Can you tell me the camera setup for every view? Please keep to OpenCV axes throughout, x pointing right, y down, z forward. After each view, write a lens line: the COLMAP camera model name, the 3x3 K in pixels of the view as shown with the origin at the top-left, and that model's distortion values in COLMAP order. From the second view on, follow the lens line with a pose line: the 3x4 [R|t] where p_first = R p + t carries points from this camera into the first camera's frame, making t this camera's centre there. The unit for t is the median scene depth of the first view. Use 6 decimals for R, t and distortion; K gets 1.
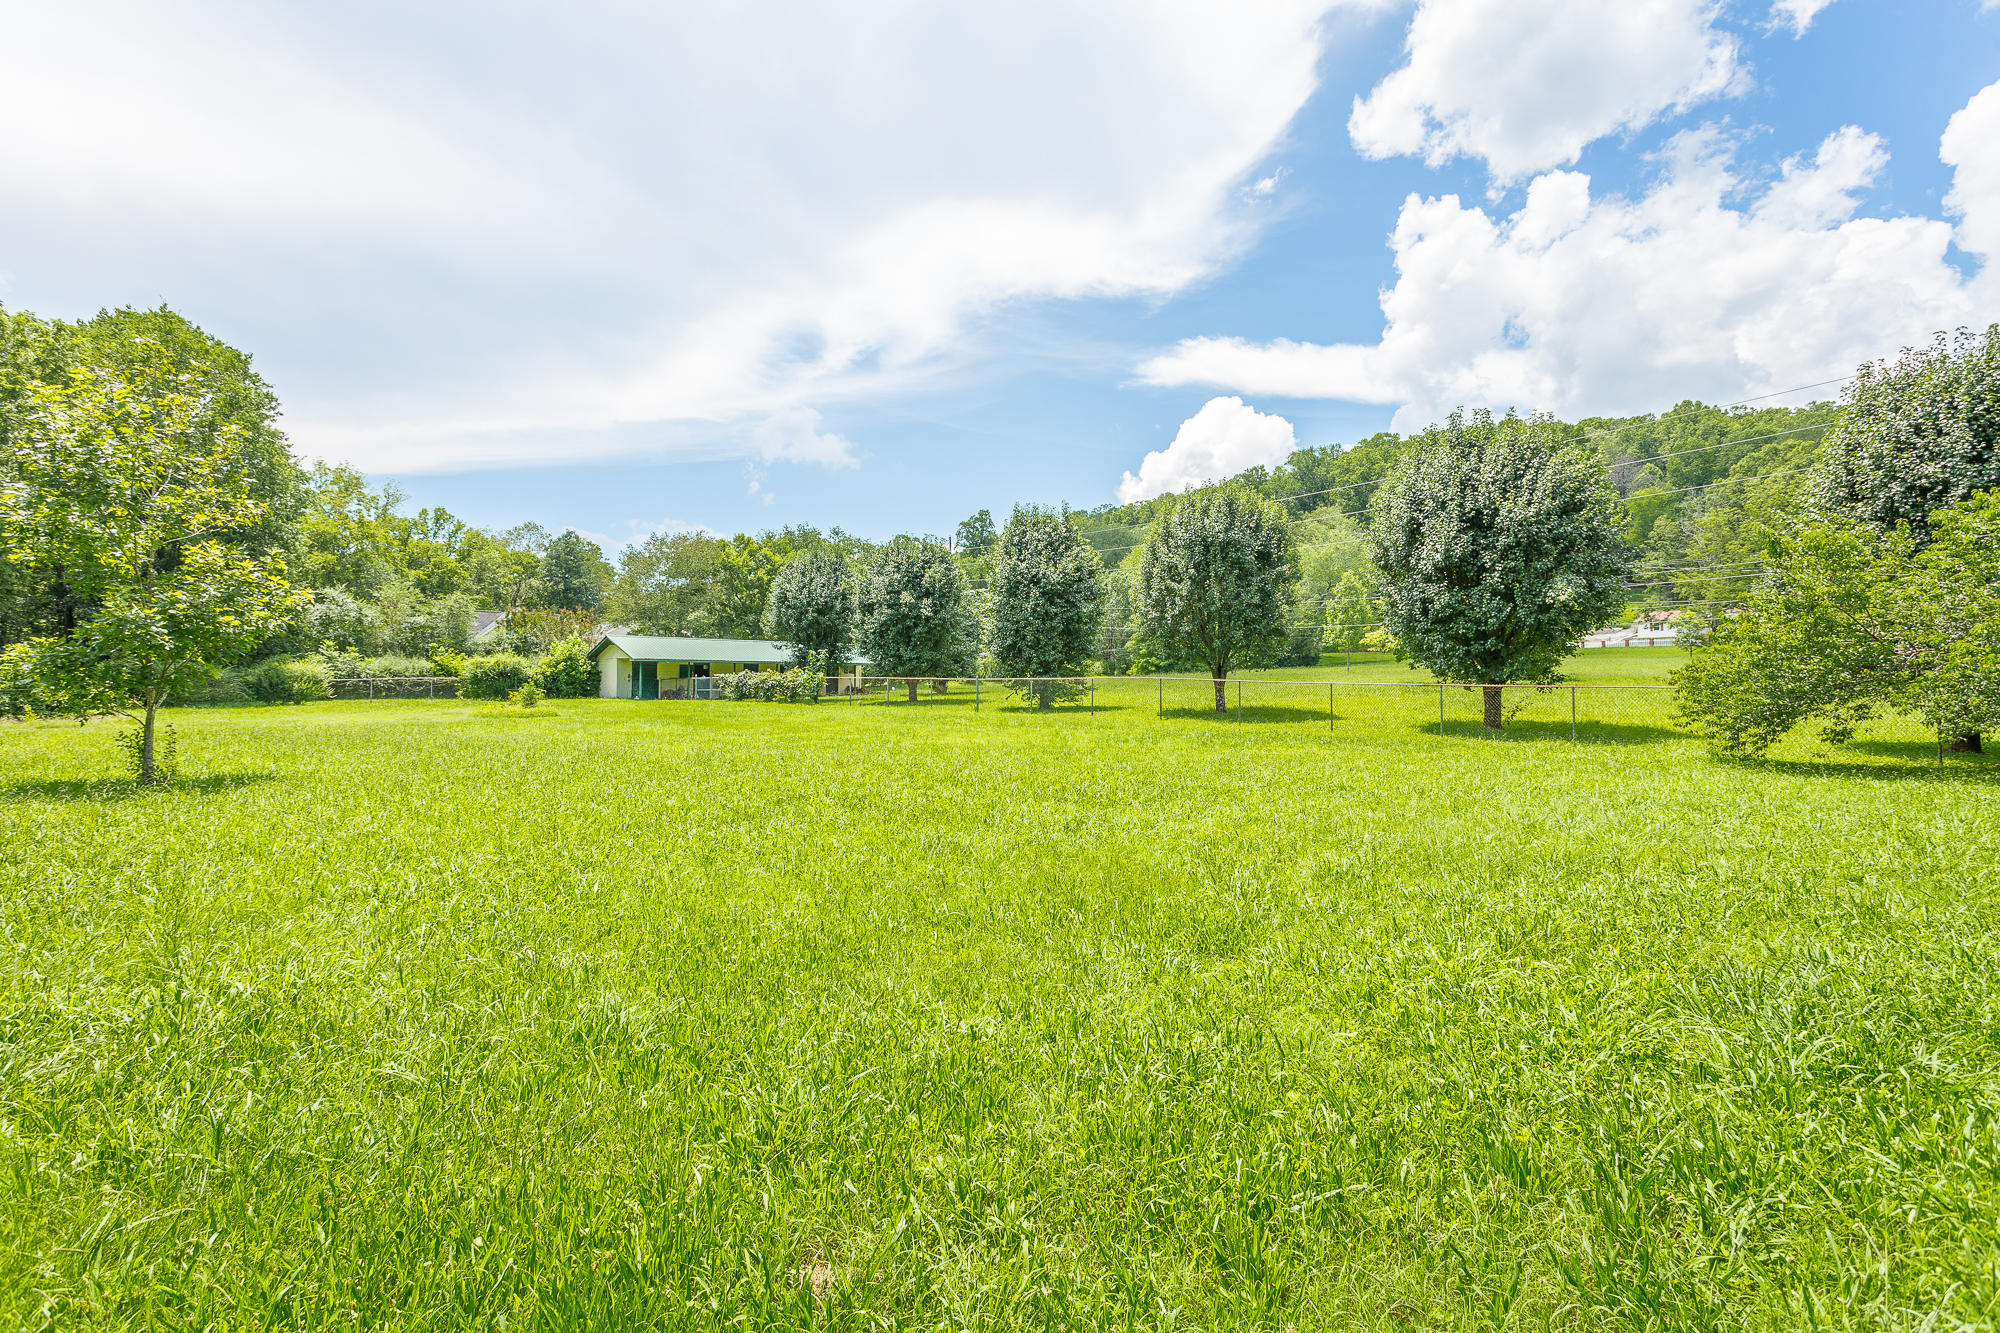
lens RADIAL K [[984.1, 0, 994.4], [0, 984.1, 661.1], [0, 0, 1]] dist [0.001417, 0.000353]
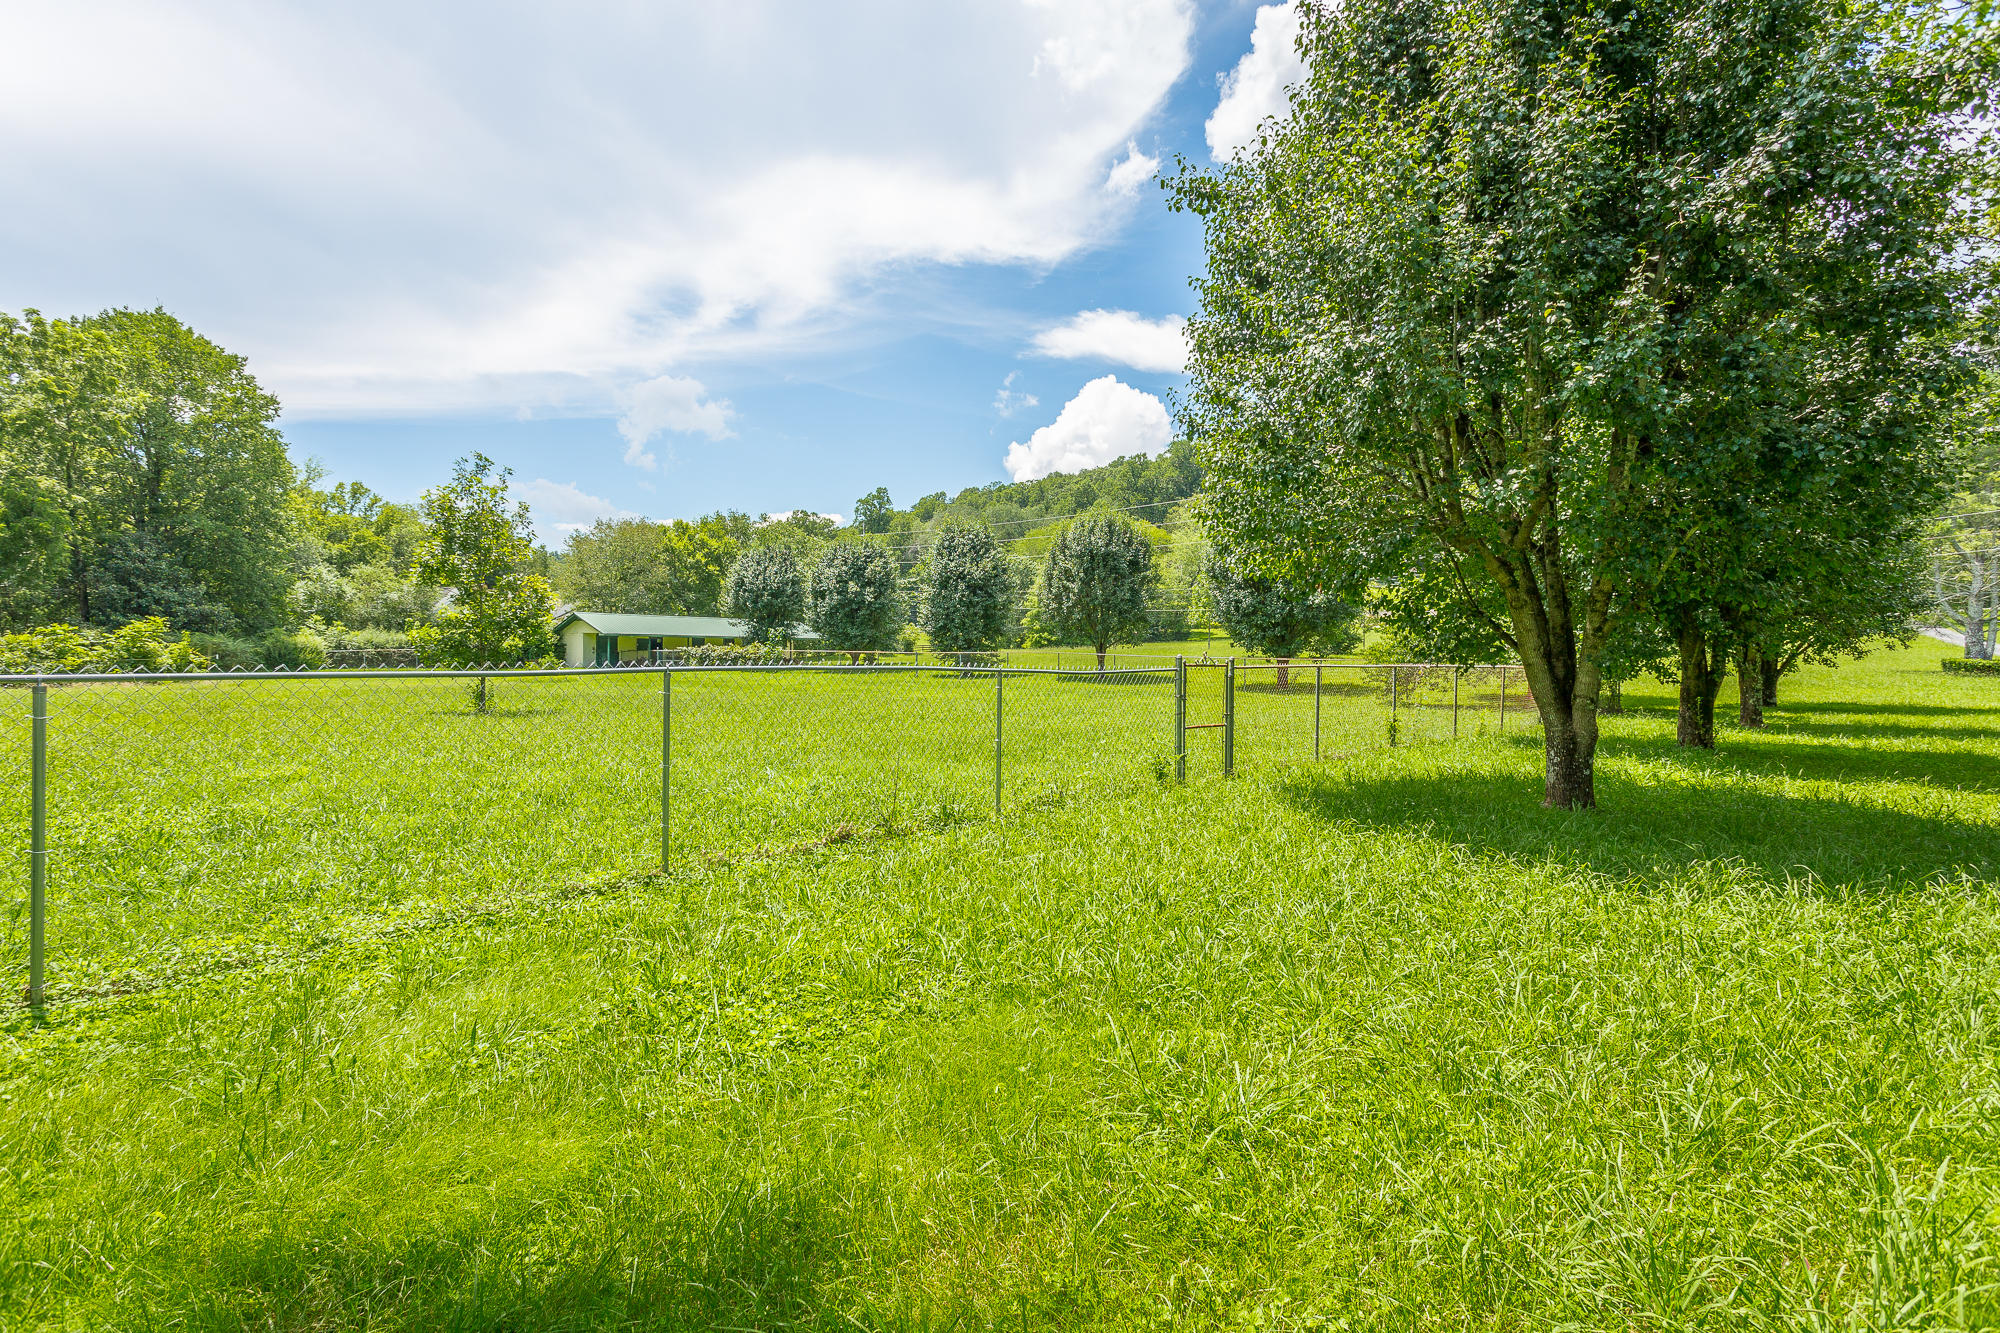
lens RADIAL K [[984.1, 0, 994.4], [0, 984.1, 661.1], [0, 0, 1]] dist [0.001417, 0.000353]
pose [[0.993460, 0.002446, 0.114152, -0.049349], [-0.005723, 0.999581, 0.028389, -0.006048], [-0.114035, -0.028857, 0.993058, -0.226491]]
